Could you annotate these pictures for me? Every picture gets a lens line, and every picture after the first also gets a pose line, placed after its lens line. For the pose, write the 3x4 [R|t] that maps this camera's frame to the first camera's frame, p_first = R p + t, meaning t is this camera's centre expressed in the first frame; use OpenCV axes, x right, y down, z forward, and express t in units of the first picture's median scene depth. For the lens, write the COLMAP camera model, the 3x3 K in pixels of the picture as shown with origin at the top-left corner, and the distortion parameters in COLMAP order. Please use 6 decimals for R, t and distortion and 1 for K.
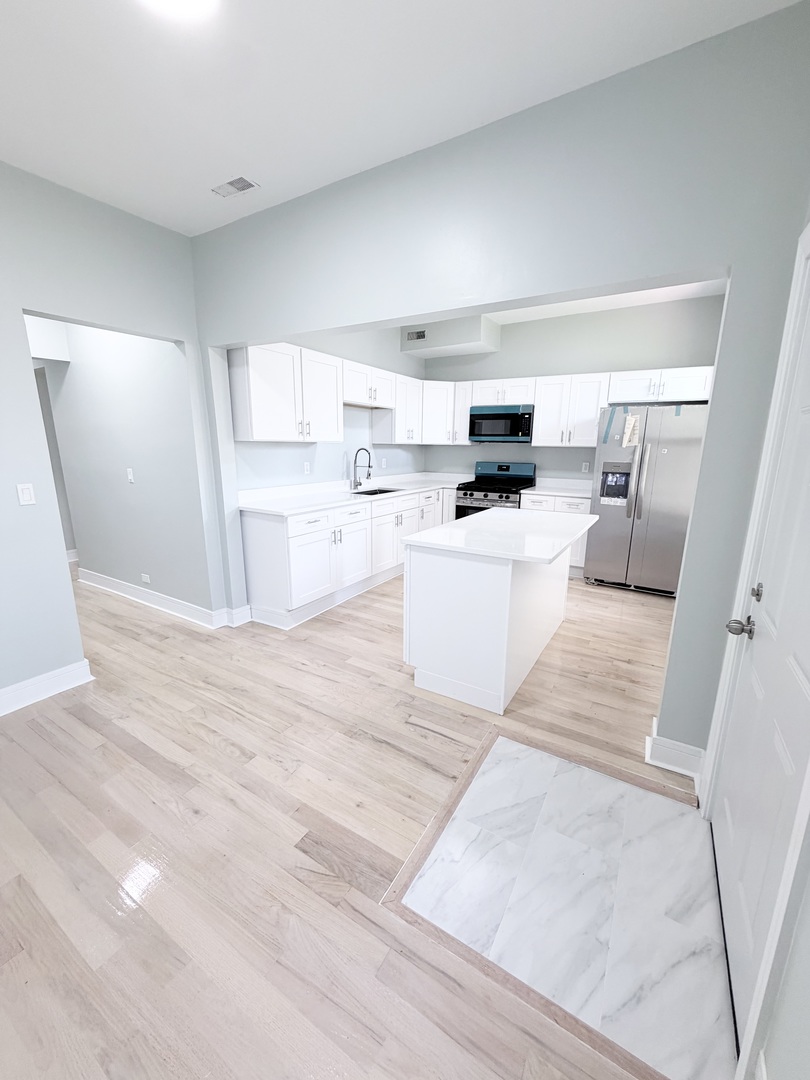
lens RADIAL K [[430.5, 0, 405.9], [0, 430.5, 541.3], [0, 0, 1]] dist [-0.000537, 0.000708]
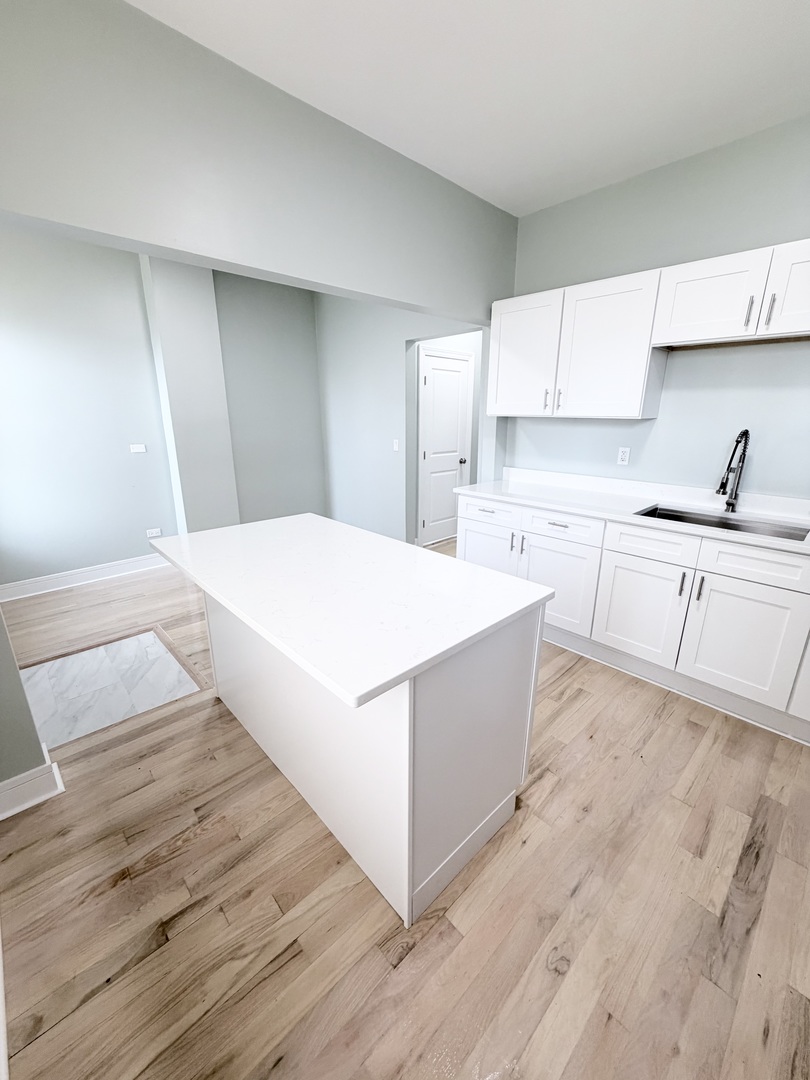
lens RADIAL K [[430.5, 0, 406.8], [0, 430.5, 539.5], [0, 0, 1]] dist [-0.000537, 0.000708]
pose [[-0.261645, 0.264037, -0.928346, 0.879855], [-0.215908, 0.921466, 0.322931, -0.325142], [0.940705, 0.284931, -0.184089, 1.403484]]
